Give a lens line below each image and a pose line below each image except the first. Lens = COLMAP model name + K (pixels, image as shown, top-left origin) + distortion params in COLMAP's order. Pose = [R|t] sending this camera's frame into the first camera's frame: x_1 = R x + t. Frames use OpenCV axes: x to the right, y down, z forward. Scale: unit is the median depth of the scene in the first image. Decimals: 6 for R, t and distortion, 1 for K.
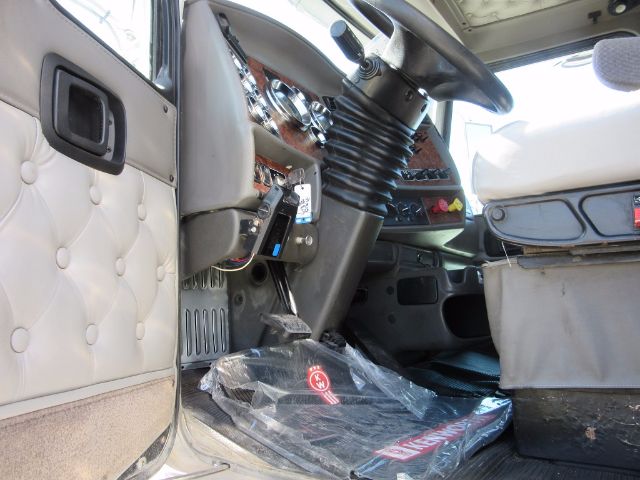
lens RADIAL K [[496.5, 0, 320.0], [0, 496.5, 240.0], [0, 0, 1]] dist [-0.054471, 0.031944]
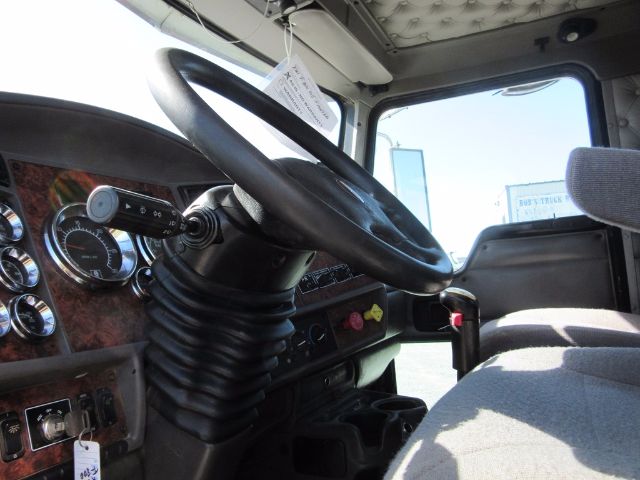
lens RADIAL K [[496.5, 0, 320.0], [0, 496.5, 240.0], [0, 0, 1]] dist [-0.054471, 0.031944]
pose [[0.991797, -0.022278, 0.125863, 0.145528], [0.015334, 0.998320, 0.055872, -0.326999], [-0.126896, -0.053484, 0.990473, 0.383435]]
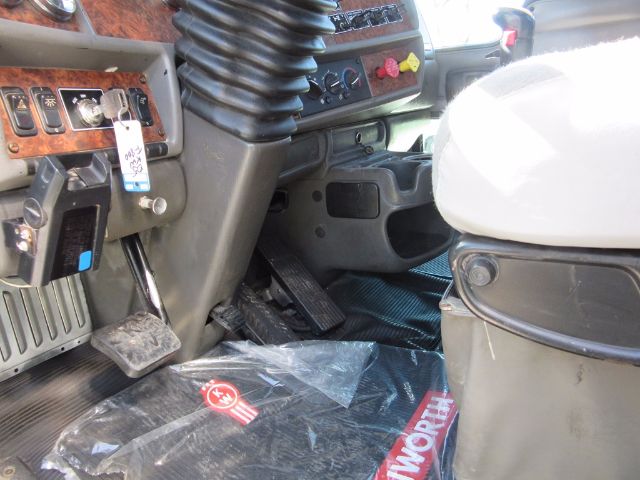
lens RADIAL K [[496.5, 0, 320.0], [0, 496.5, 240.0], [0, 0, 1]] dist [-0.054471, 0.031944]
pose [[0.995263, -0.062022, 0.074866, 0.113997], [0.026803, 0.915275, 0.401936, -0.181196], [-0.093452, -0.398025, 0.912602, 0.389880]]
